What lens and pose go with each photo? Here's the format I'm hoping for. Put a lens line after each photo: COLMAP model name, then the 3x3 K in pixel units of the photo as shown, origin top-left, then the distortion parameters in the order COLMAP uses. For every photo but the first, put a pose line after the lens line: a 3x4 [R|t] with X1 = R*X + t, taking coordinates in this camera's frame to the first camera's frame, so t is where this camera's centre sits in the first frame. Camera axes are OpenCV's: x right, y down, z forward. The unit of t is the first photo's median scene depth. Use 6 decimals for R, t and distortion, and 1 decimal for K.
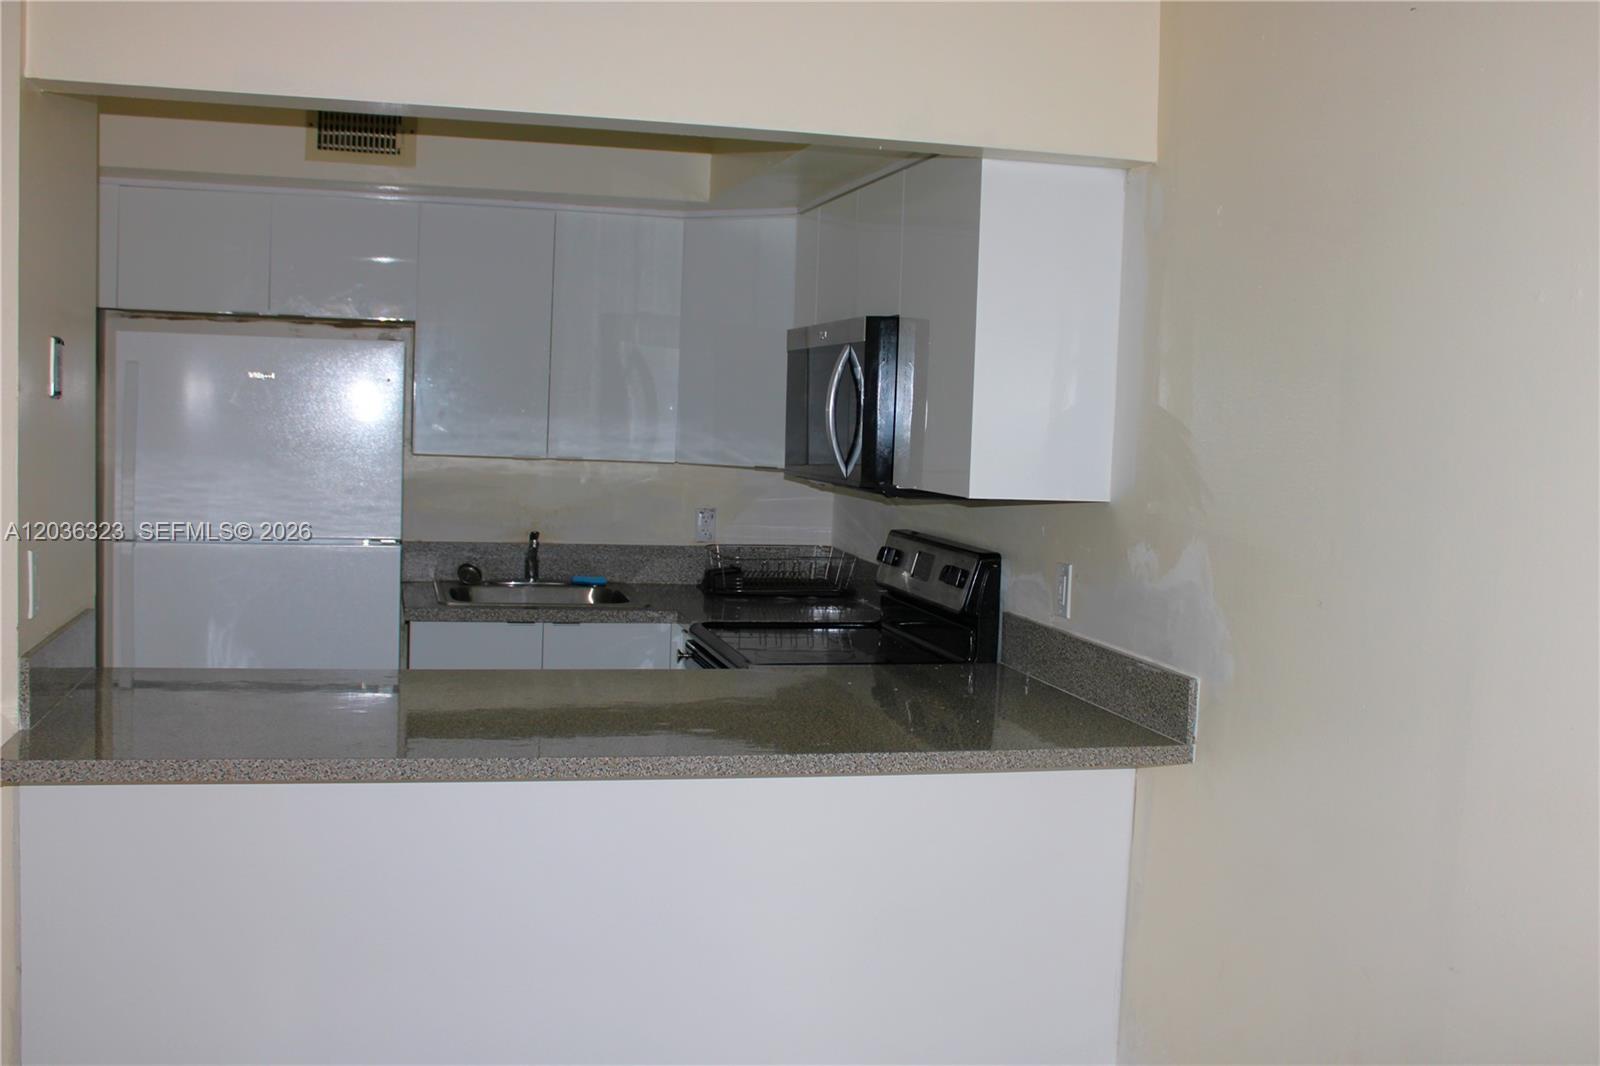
lens RADIAL K [[1660.8, 0, 794.0], [0, 1660.8, 524.4], [0, 0, 1]] dist [-0.120363, 0.140086]
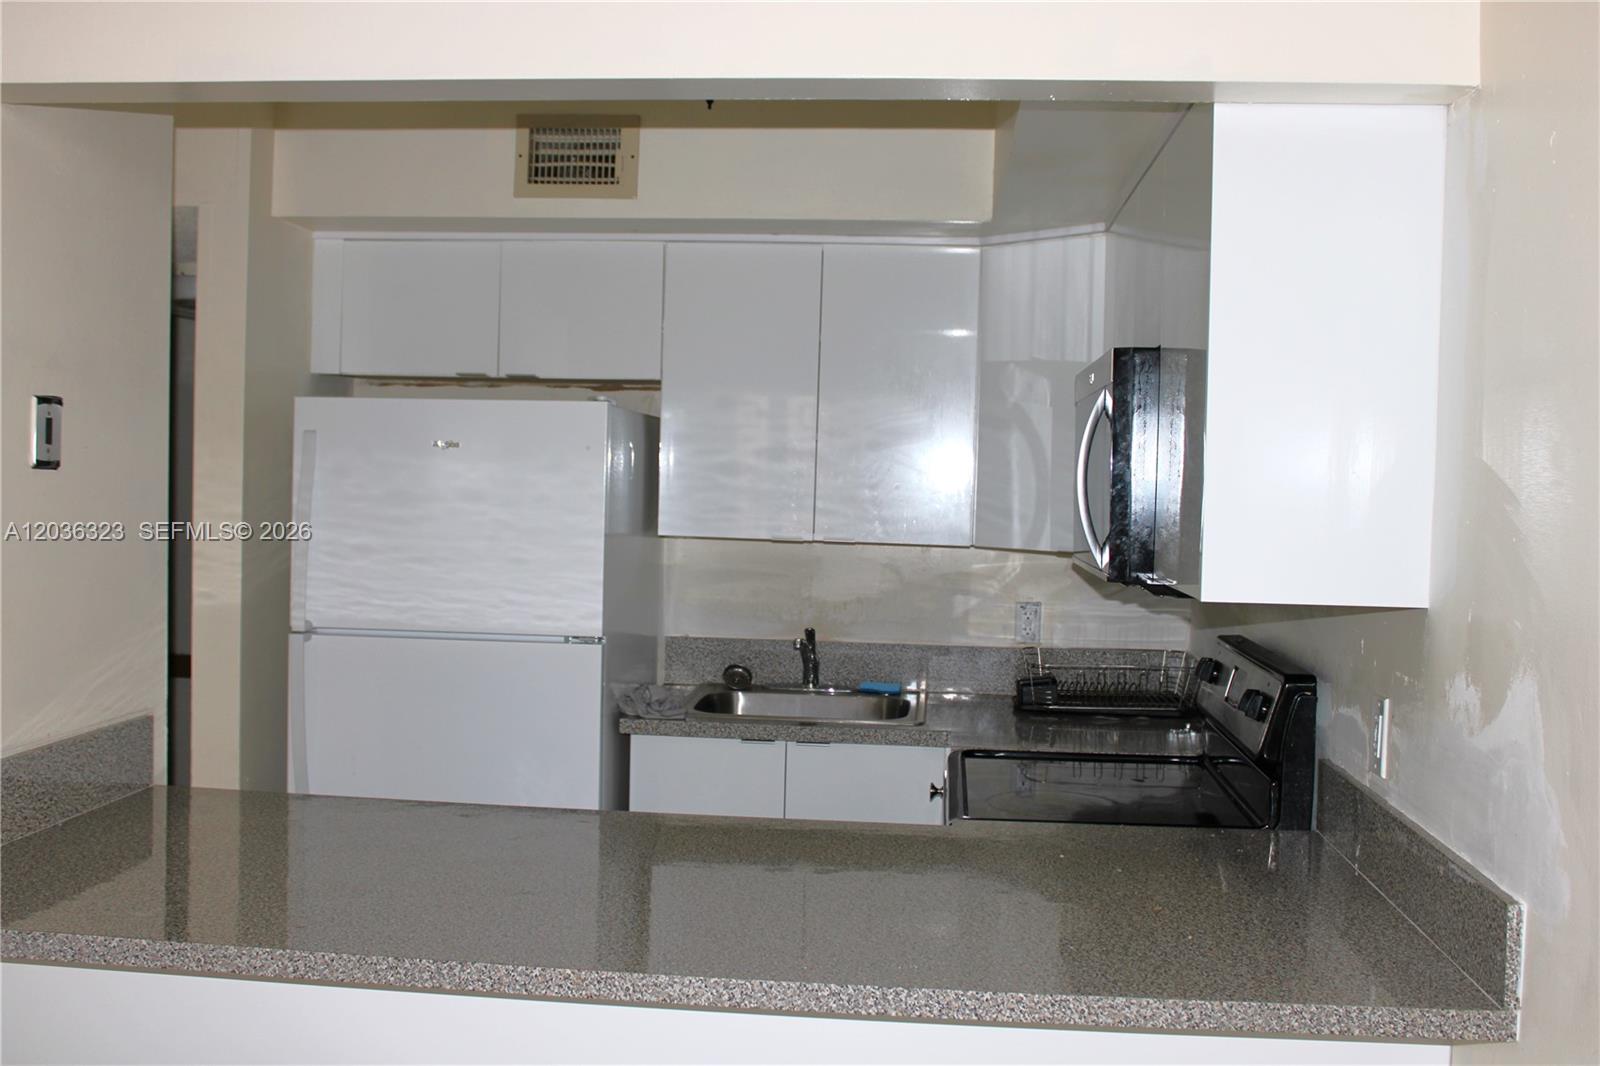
lens RADIAL K [[1660.8, 0, 794.0], [0, 1660.8, 524.4], [0, 0, 1]] dist [-0.120363, 0.140086]
pose [[0.943447, -0.002308, -0.331516, 0.147832], [-0.014052, 0.998799, -0.046942, -0.011134], [0.331226, 0.048946, 0.942281, 0.262370]]
